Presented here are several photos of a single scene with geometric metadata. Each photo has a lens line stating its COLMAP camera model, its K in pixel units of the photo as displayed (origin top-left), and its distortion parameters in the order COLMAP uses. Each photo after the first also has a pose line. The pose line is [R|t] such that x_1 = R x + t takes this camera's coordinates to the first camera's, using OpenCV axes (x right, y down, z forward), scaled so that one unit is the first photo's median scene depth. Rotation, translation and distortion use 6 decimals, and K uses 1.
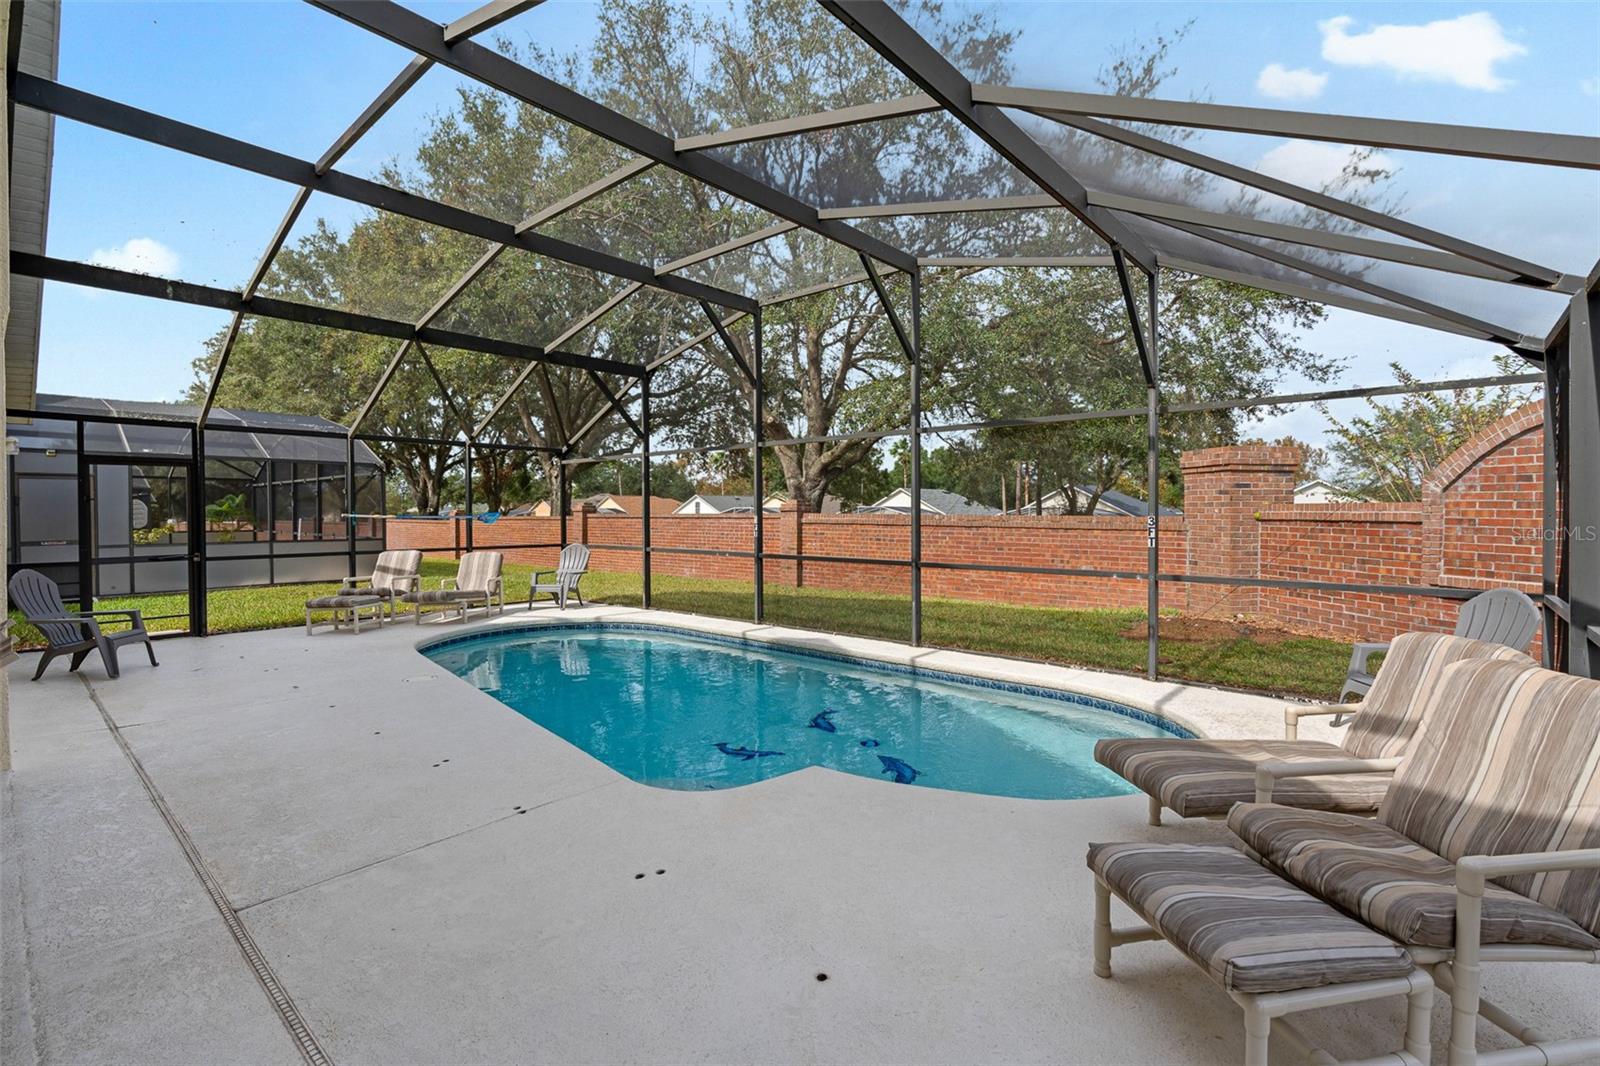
lens RADIAL K [[722.4, 0, 797.2], [0, 722.4, 524.4], [0, 0, 1]] dist [-0.005765, 0.000772]
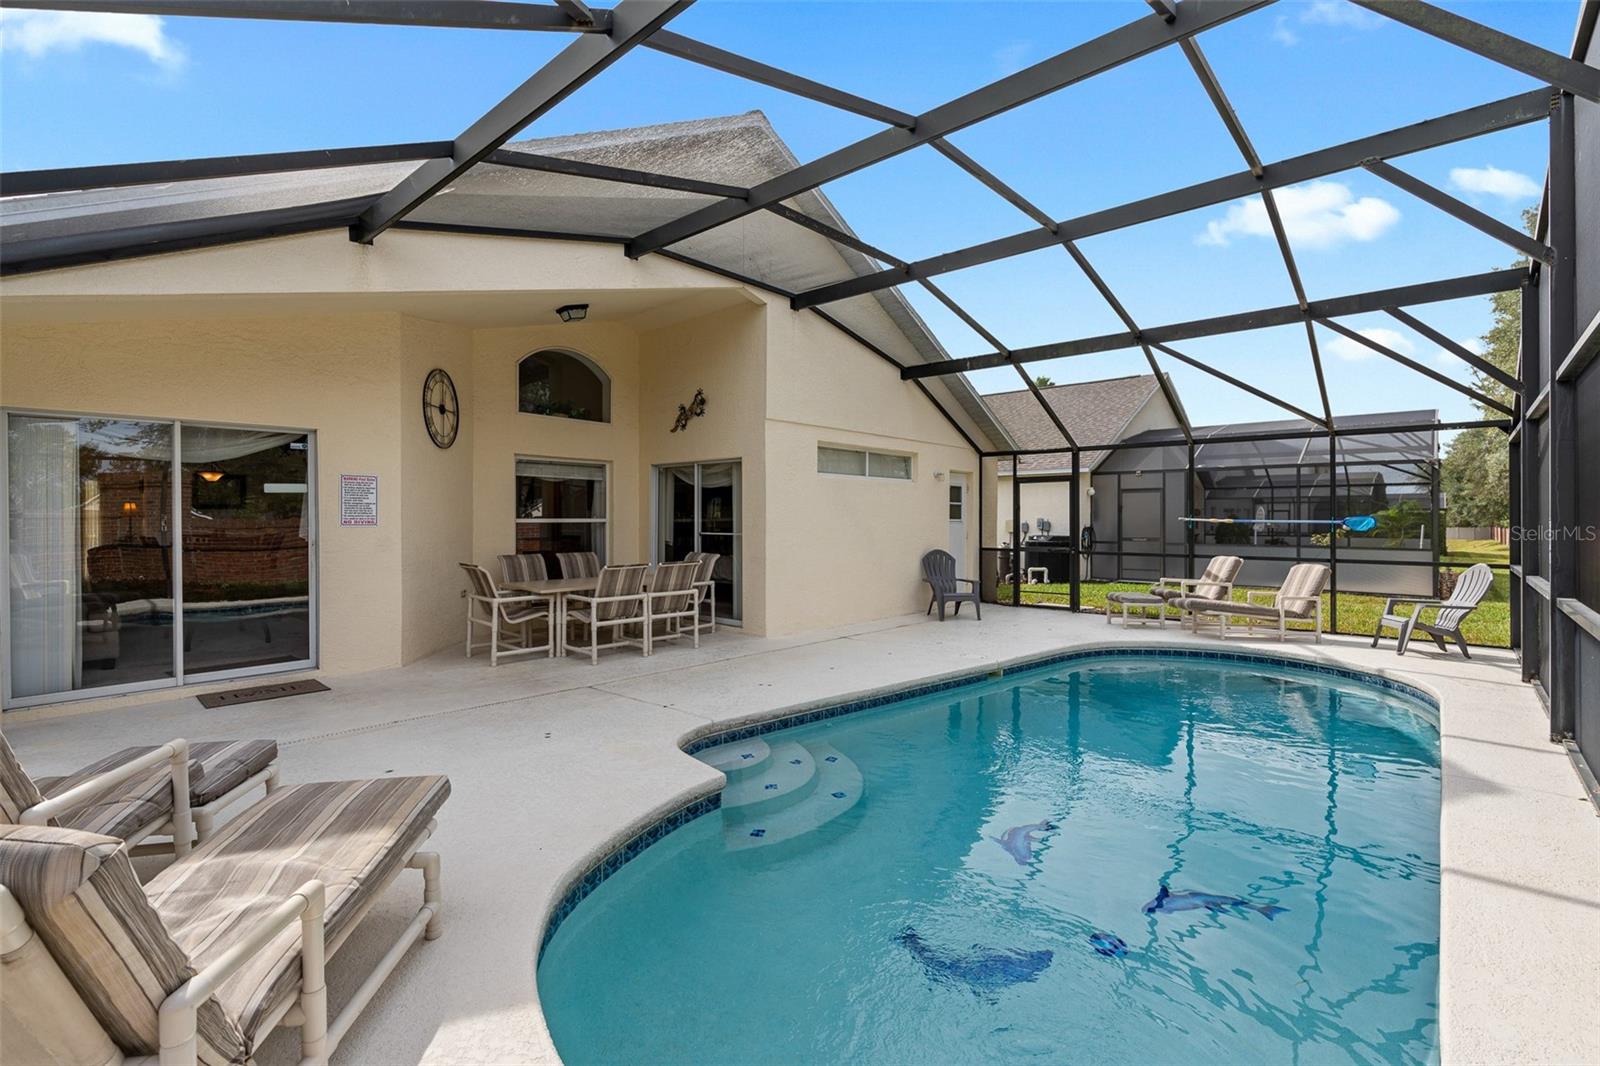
lens RADIAL K [[722.4, 0, 797.2], [0, 722.4, 524.4], [0, 0, 1]] dist [-0.005765, 0.000772]
pose [[-0.015690, 0.010965, -0.999817, 0.442339], [-0.018219, 0.999771, 0.011250, -0.006851], [0.999711, 0.018392, -0.015486, 0.482088]]
